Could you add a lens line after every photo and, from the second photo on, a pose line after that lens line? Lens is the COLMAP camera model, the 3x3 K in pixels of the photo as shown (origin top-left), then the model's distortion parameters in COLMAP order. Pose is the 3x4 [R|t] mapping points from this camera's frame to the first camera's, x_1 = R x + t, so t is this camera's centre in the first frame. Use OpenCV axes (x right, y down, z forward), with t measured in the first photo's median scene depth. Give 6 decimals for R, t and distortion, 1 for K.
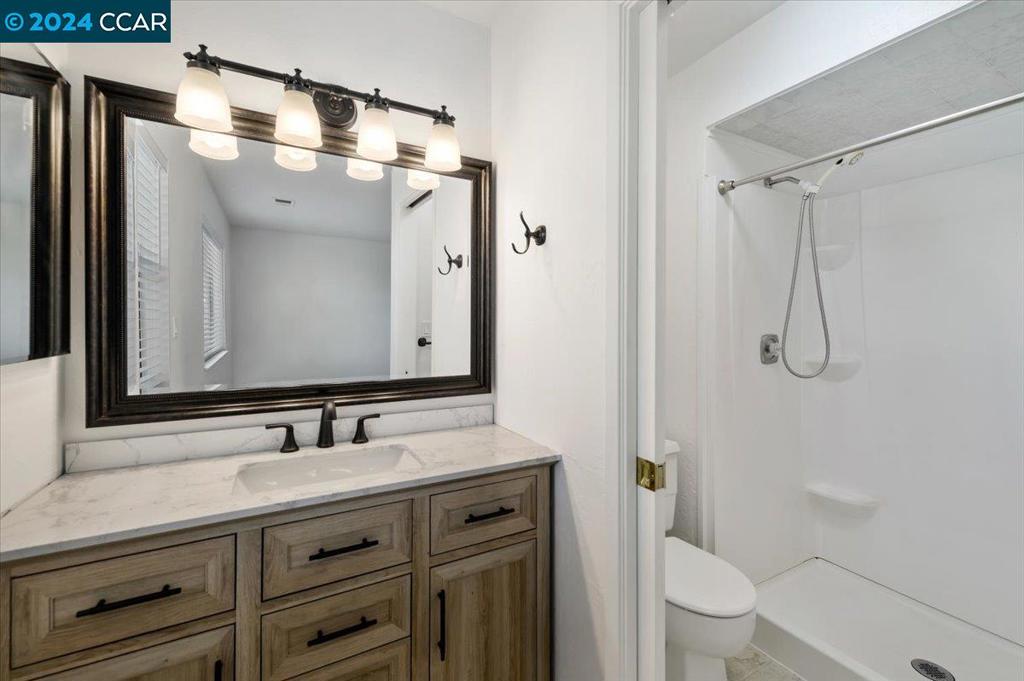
lens RADIAL K [[413.1, 0, 493.7], [0, 413.1, 325.1], [0, 0, 1]] dist [0.008631, -0.000982]
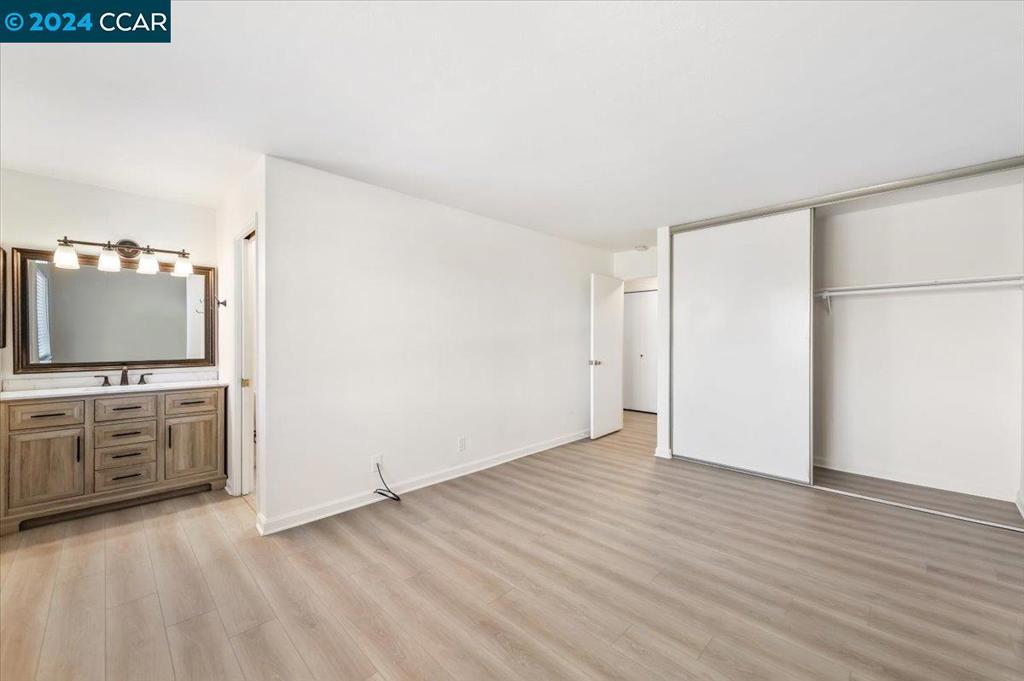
lens RADIAL K [[413.1, 0, 512.9], [0, 413.1, 340.6], [0, 0, 1]] dist [0.008631, -0.000982]
pose [[0.956188, -0.004248, 0.292724, 1.342398], [0.002871, 0.999983, 0.005133, 0.017296], [-0.292741, -0.004068, 0.956183, -2.542390]]
